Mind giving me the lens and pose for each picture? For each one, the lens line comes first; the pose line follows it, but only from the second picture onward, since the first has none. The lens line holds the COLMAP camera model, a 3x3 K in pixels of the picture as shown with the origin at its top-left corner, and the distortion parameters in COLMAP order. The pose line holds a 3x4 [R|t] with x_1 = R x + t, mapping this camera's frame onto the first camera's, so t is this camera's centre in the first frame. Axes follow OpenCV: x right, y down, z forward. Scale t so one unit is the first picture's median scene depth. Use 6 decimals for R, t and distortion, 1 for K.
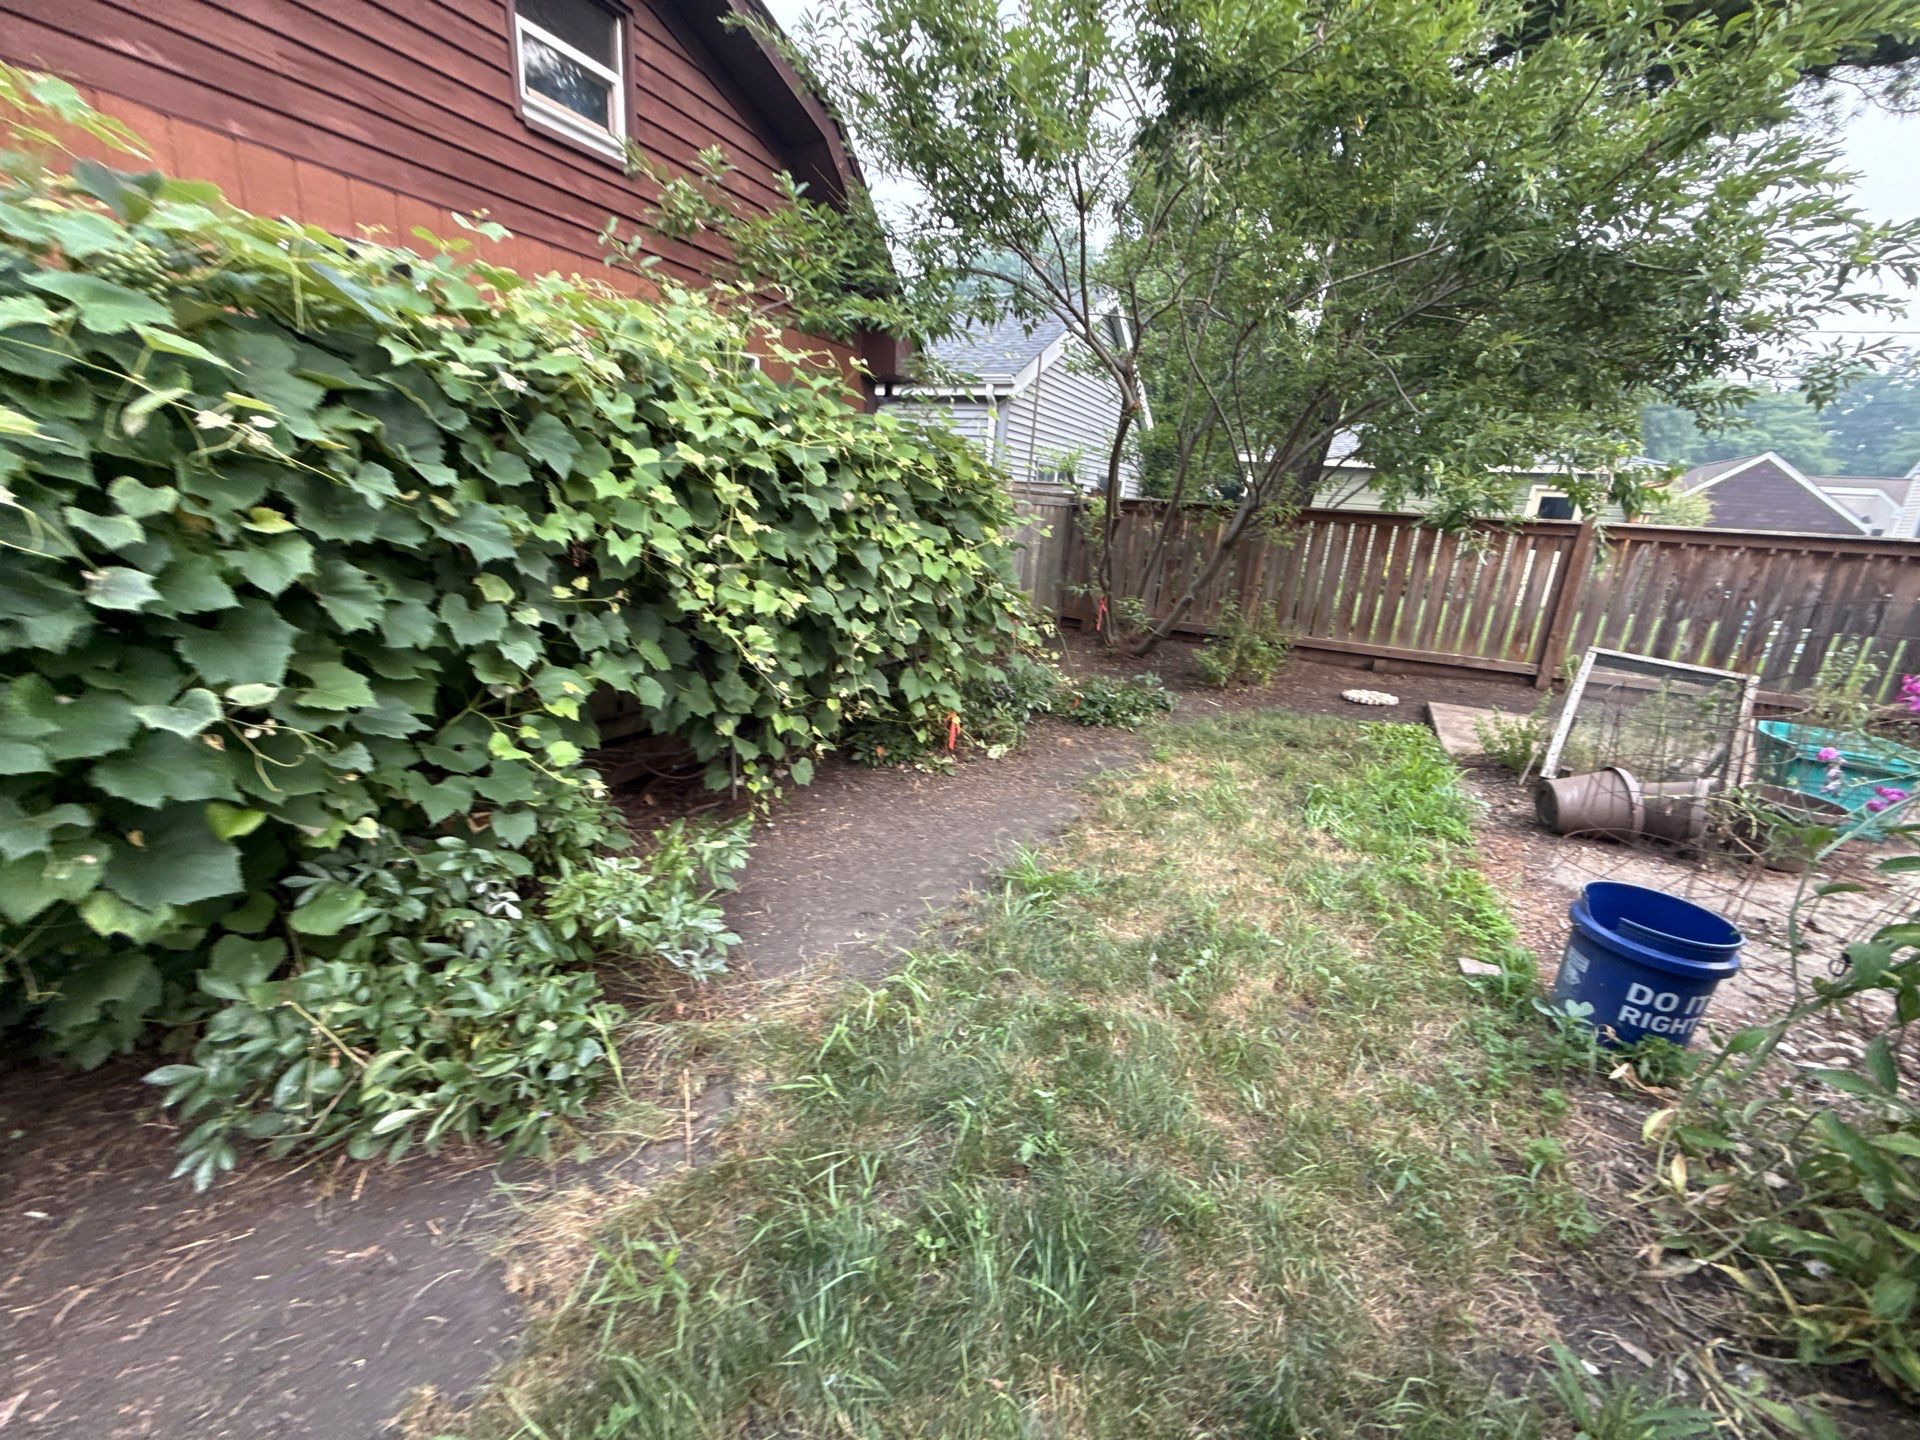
lens RADIAL K [[762.2, 0, 950.7], [0, 762.2, 711.5], [0, 0, 1]] dist [-0.001141, 0.000127]
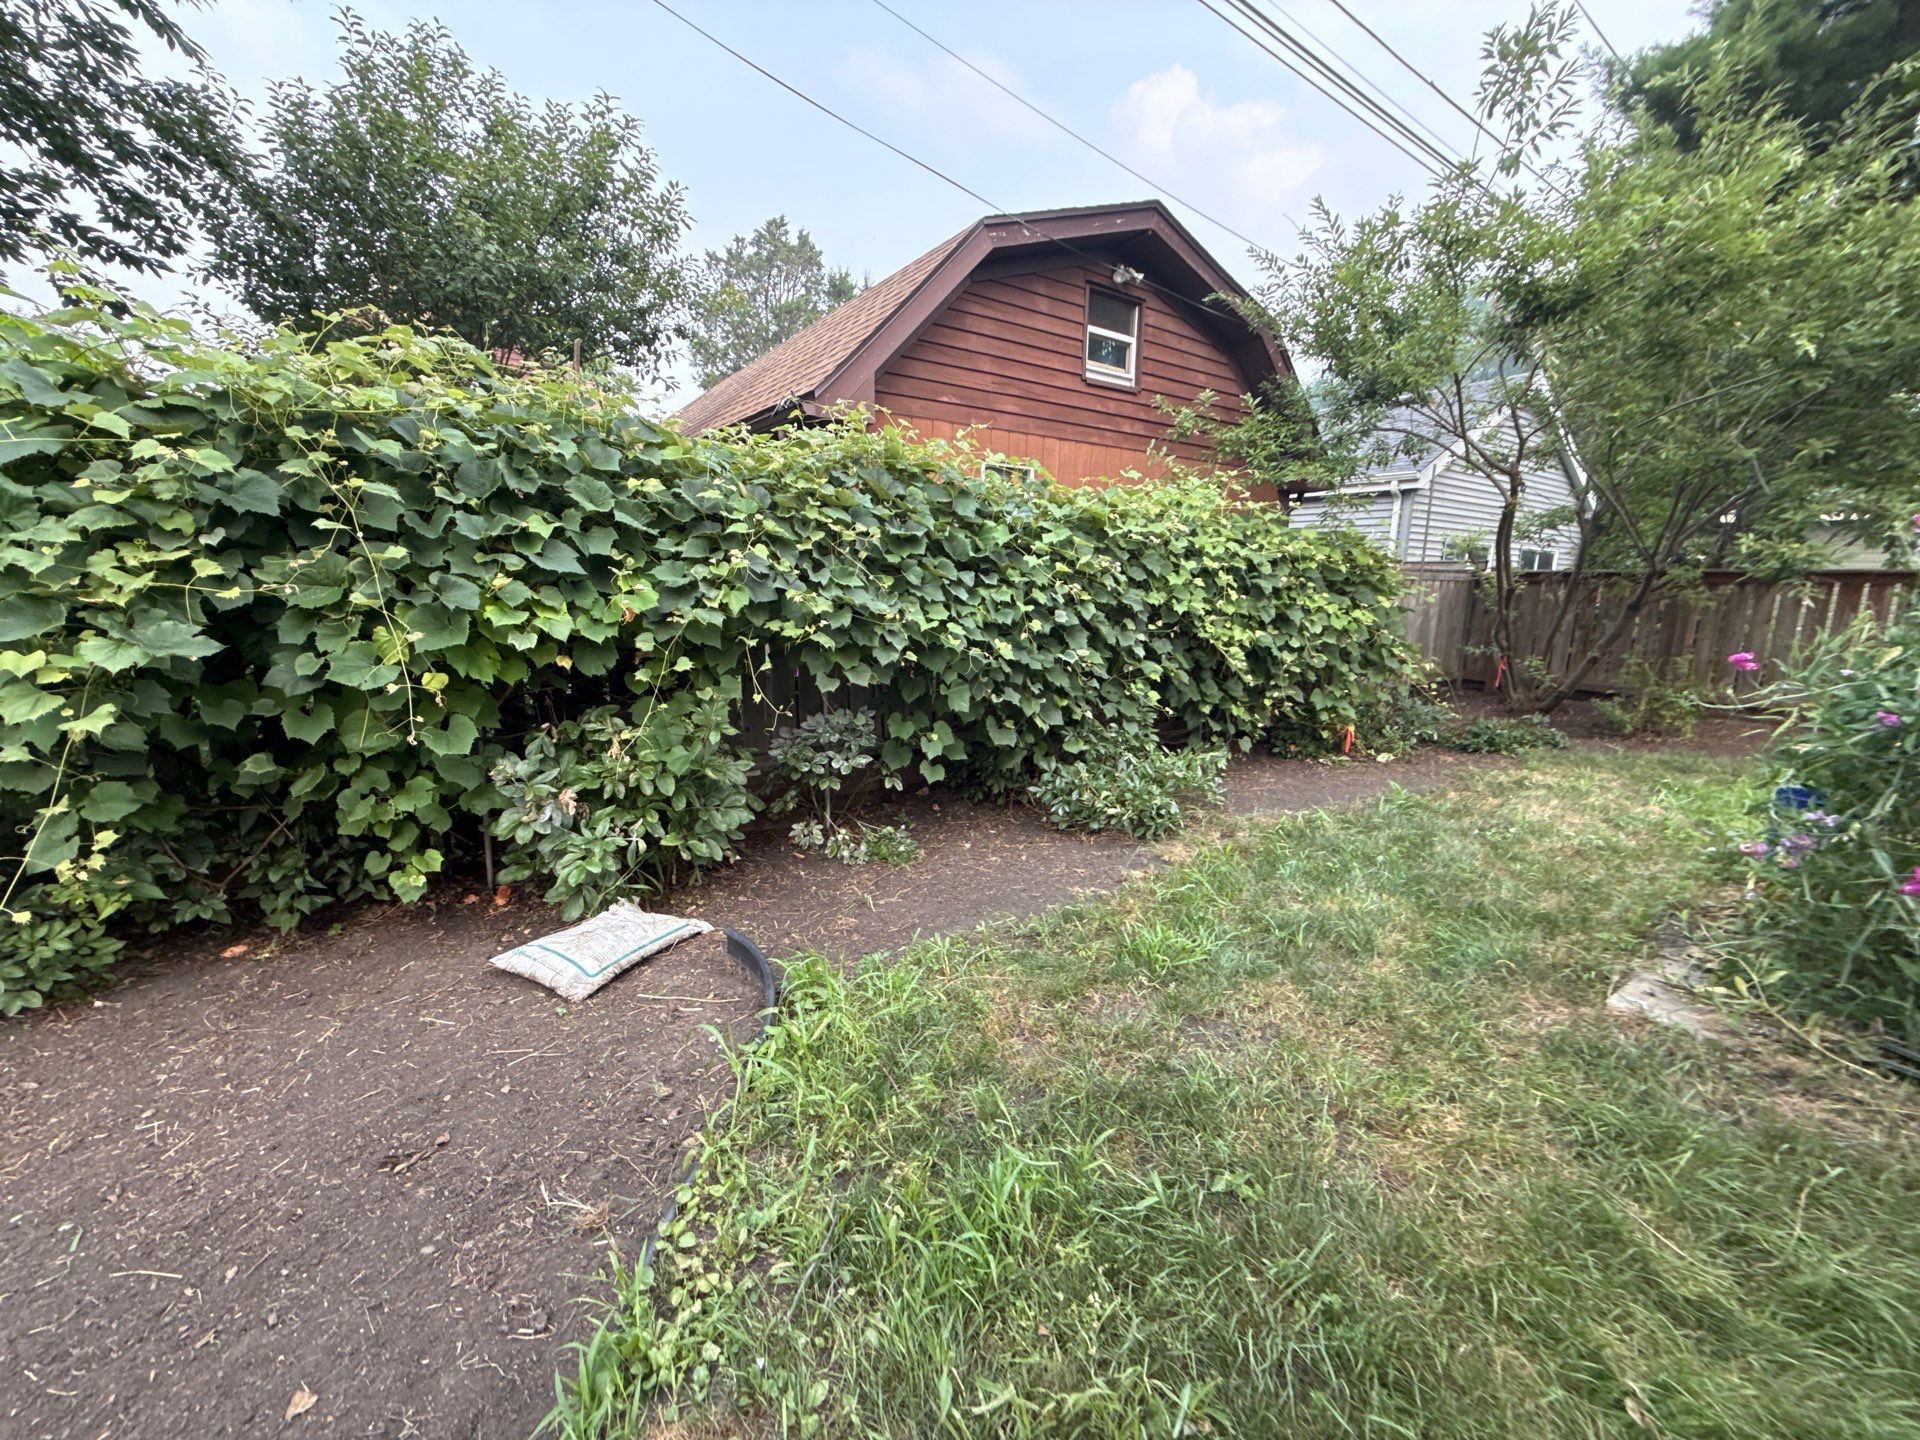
lens RADIAL K [[762.2, 0, 961.2], [0, 762.2, 720.1], [0, 0, 1]] dist [-0.001141, 0.000127]
pose [[0.889896, 0.030069, -0.455172, 0.007699], [-0.078138, 0.993125, -0.087159, 0.221840], [0.449422, 0.113129, 0.886128, -0.752082]]
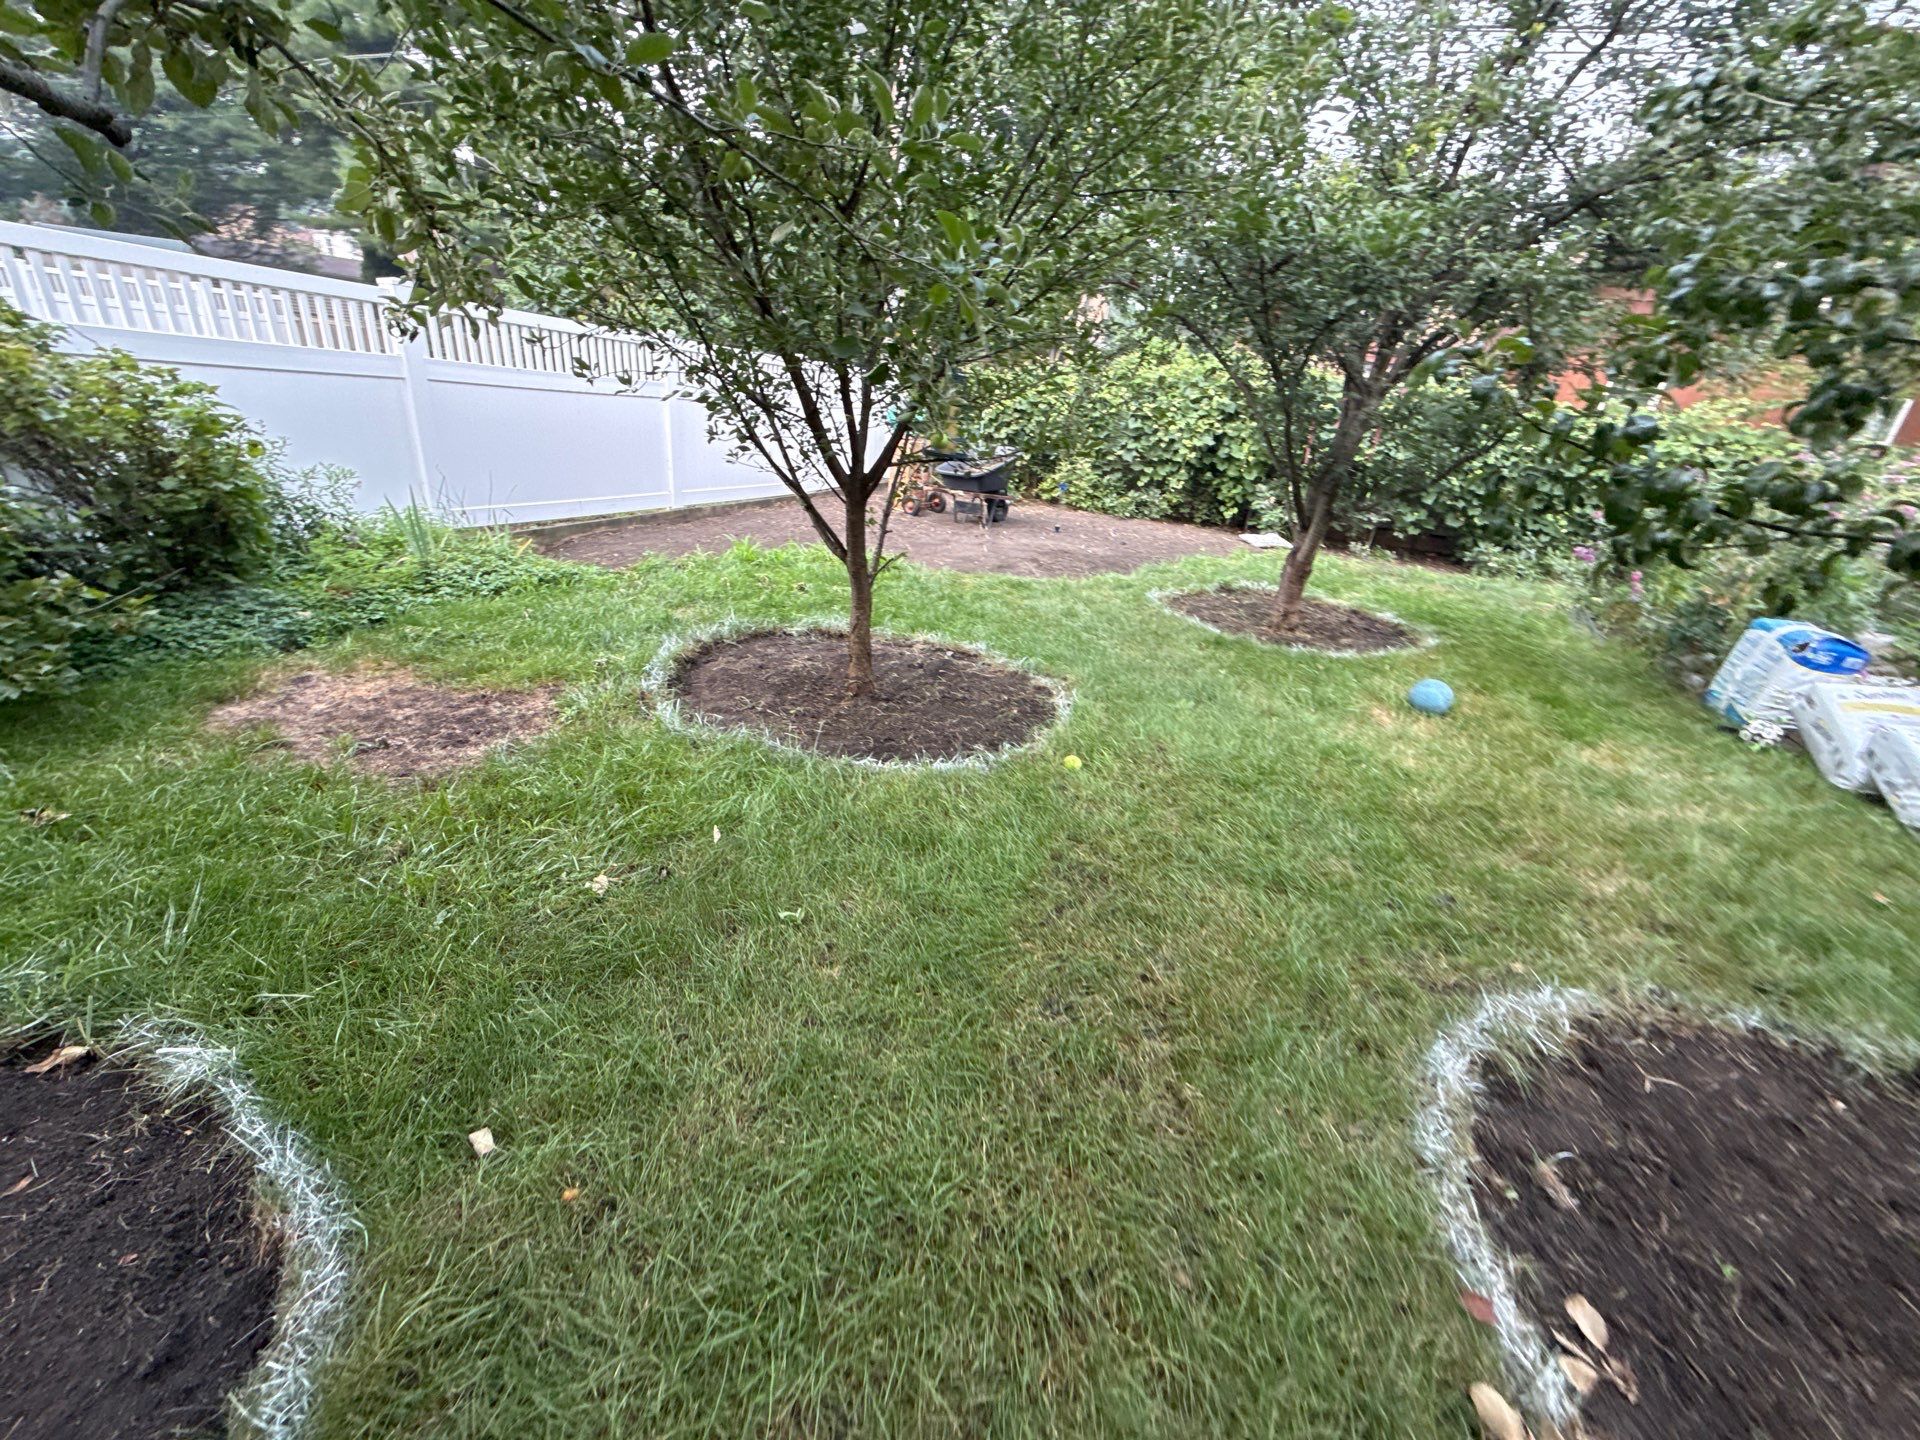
lens RADIAL K [[762.2, 0, 959.7], [0, 762.2, 713.7], [0, 0, 1]] dist [-0.001141, 0.000127]
pose [[0.122578, 0.338998, -0.932767, 2.114429], [-0.340839, 0.897071, 0.281234, 0.594389], [0.932096, 0.283450, 0.225505, -1.745660]]
